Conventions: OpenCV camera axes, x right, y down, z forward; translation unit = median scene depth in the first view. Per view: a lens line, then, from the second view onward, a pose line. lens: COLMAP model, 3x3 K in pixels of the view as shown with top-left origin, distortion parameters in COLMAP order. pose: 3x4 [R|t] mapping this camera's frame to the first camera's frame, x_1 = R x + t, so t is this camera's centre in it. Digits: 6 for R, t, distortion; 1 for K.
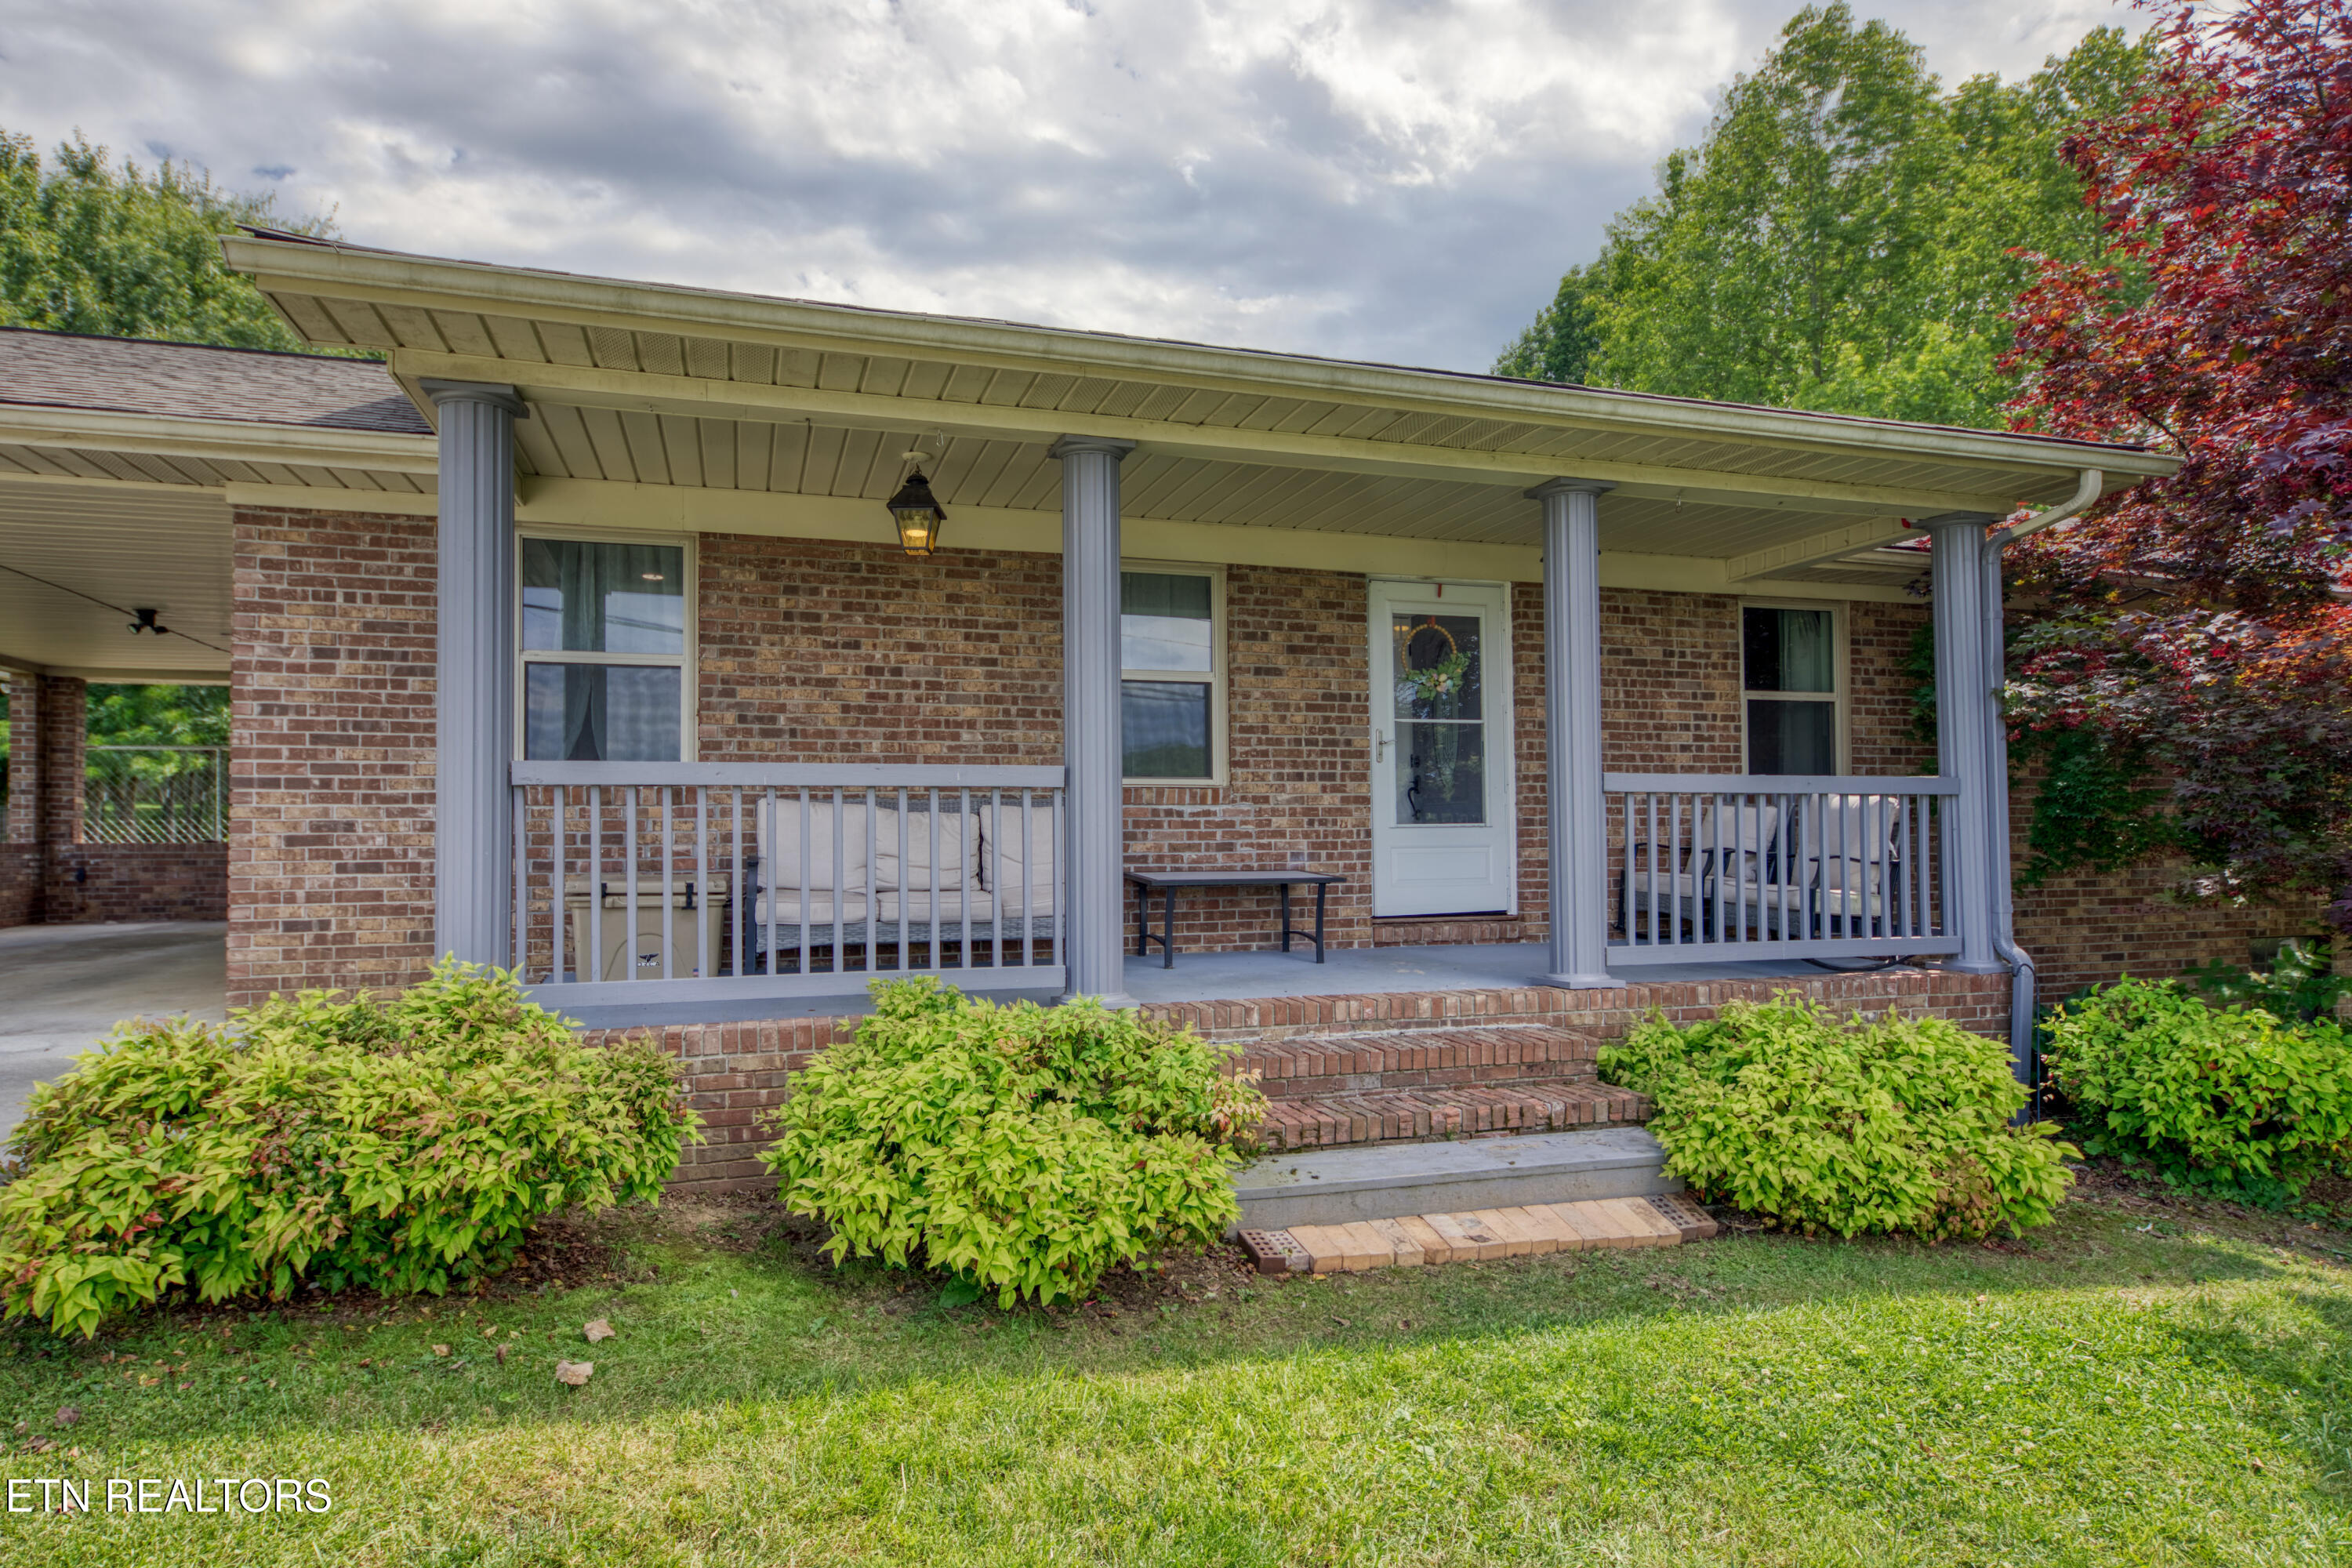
lens RADIAL K [[1305.3, 0, 1193.0], [0, 1305.3, 817.3], [0, 0, 1]] dist [0.026188, -0.001525]
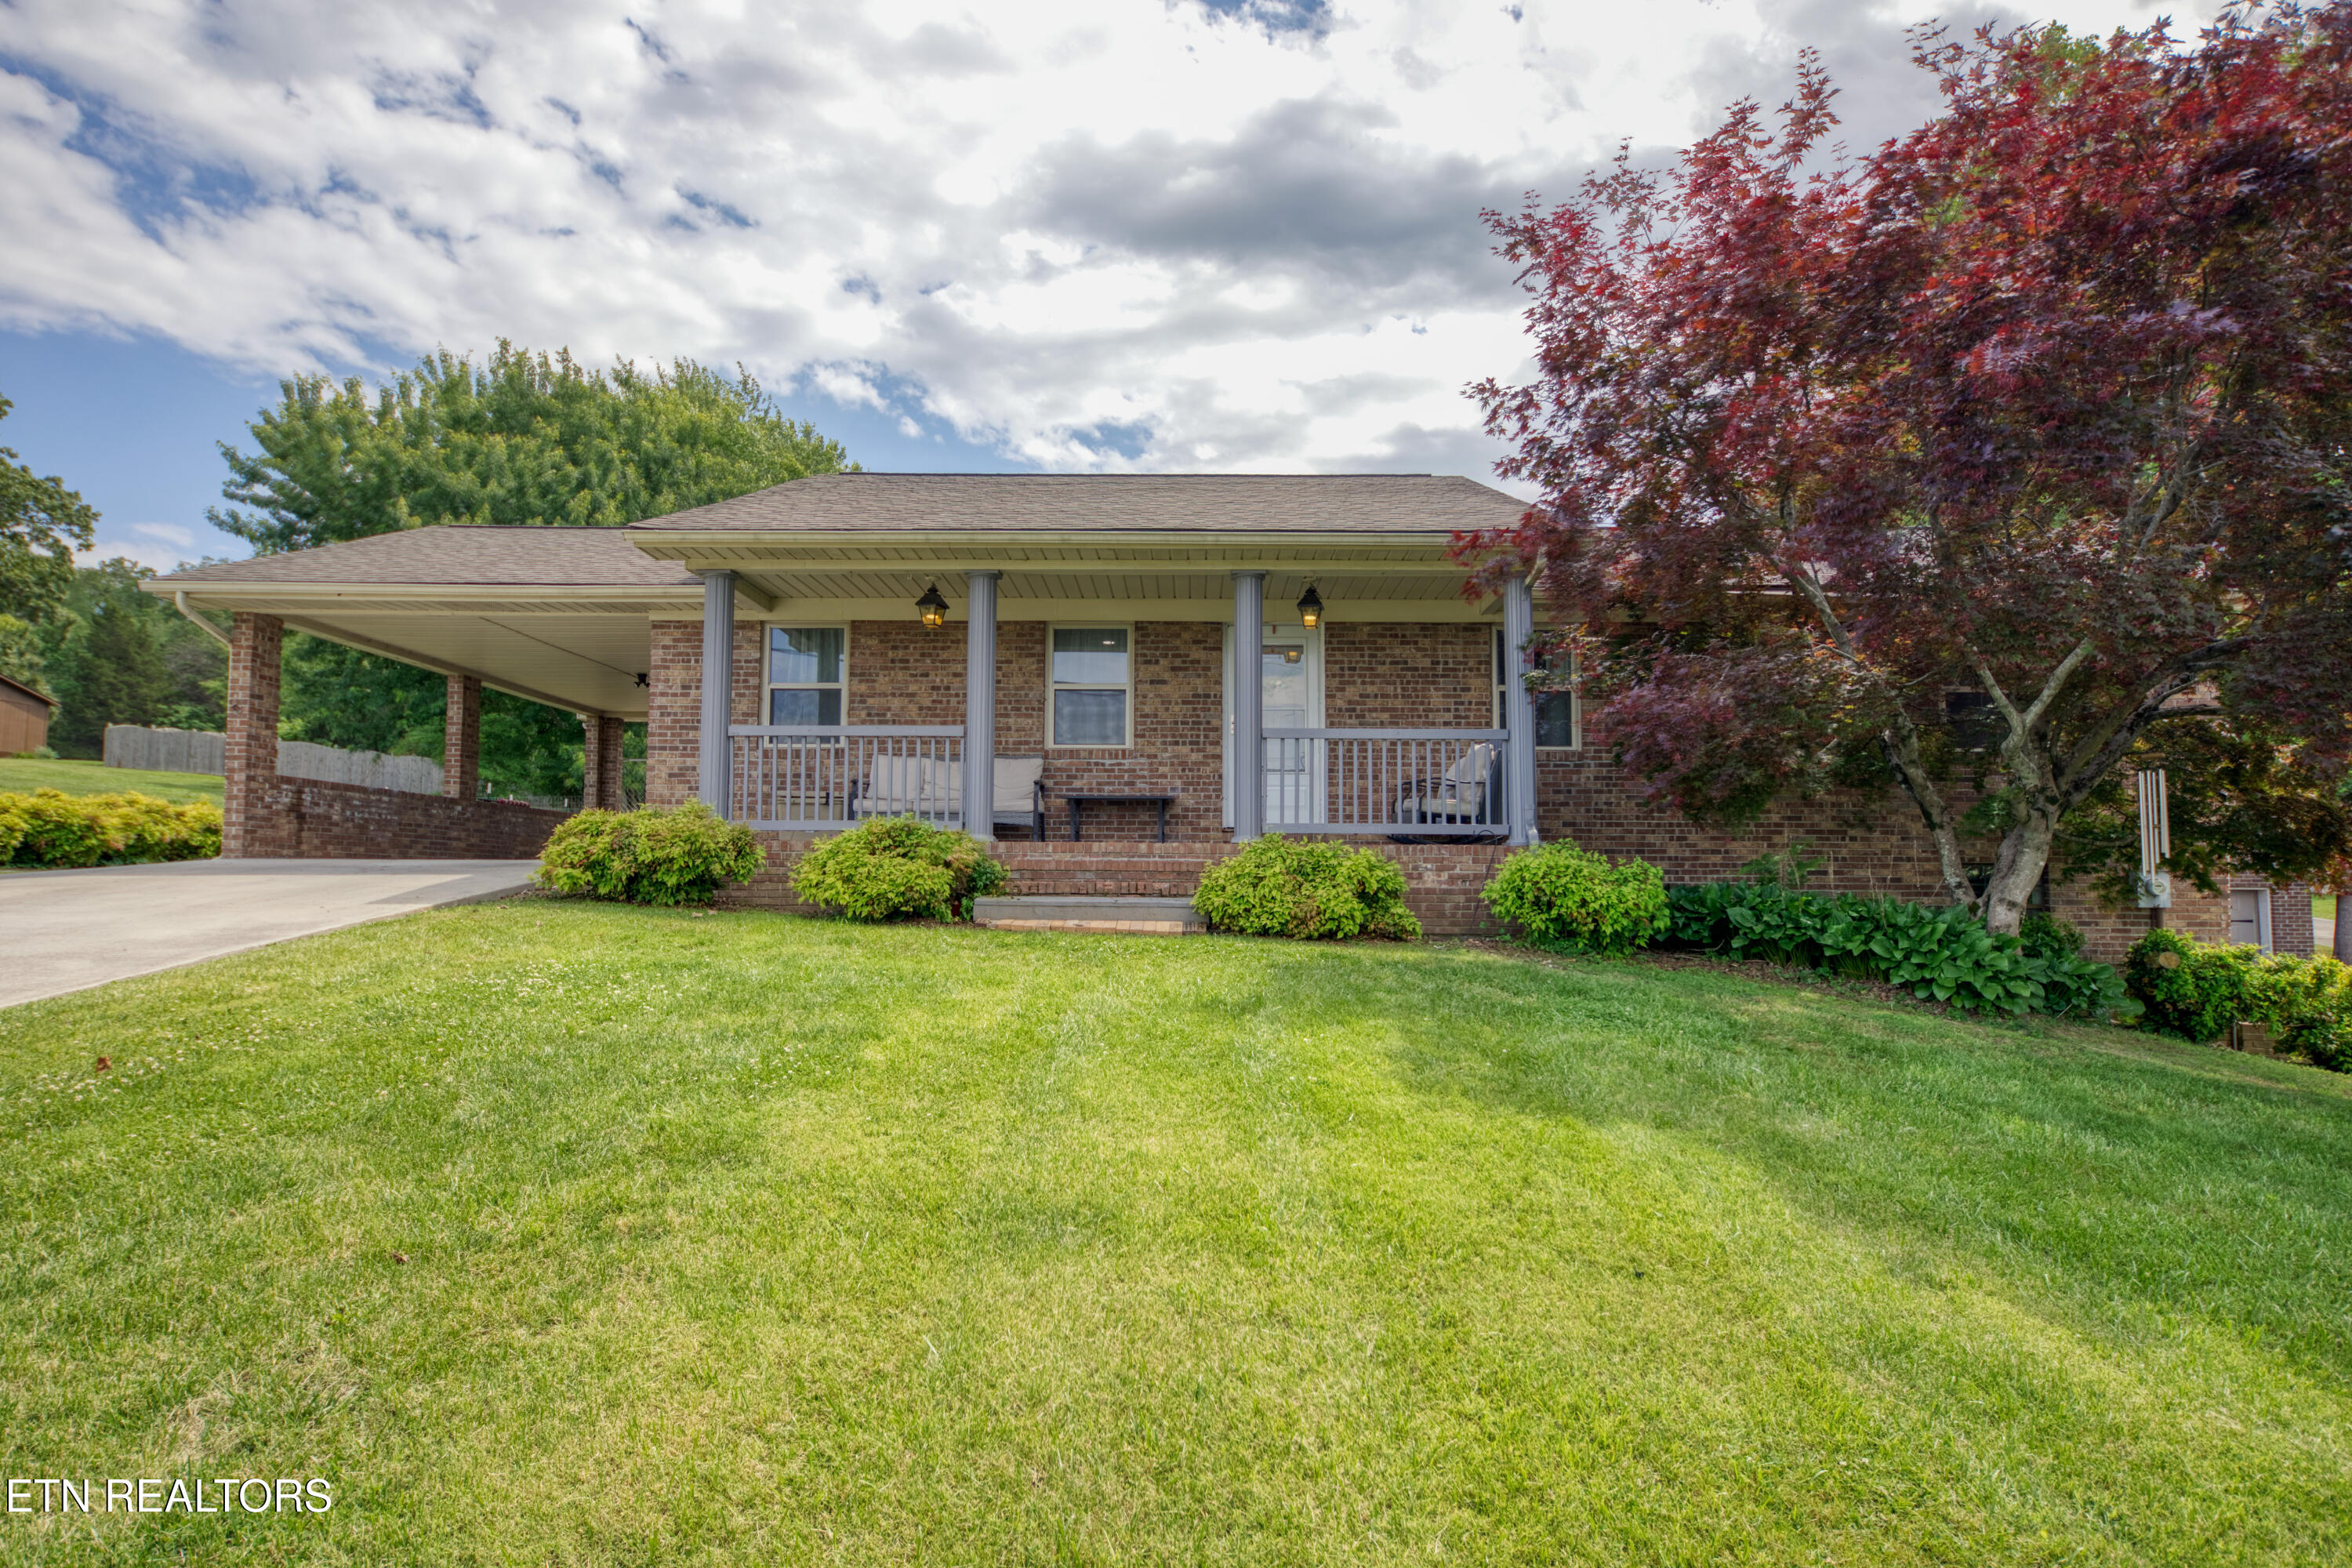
lens RADIAL K [[1318.6, 0, 1176.6], [0, 1318.6, 797.0], [0, 0, 1]] dist [0.019060, -0.002809]
pose [[0.948311, -0.008935, -0.317217, 0.763737], [-0.007245, 0.998733, -0.049790, 0.152028], [0.317260, 0.049515, 0.947045, -0.755383]]
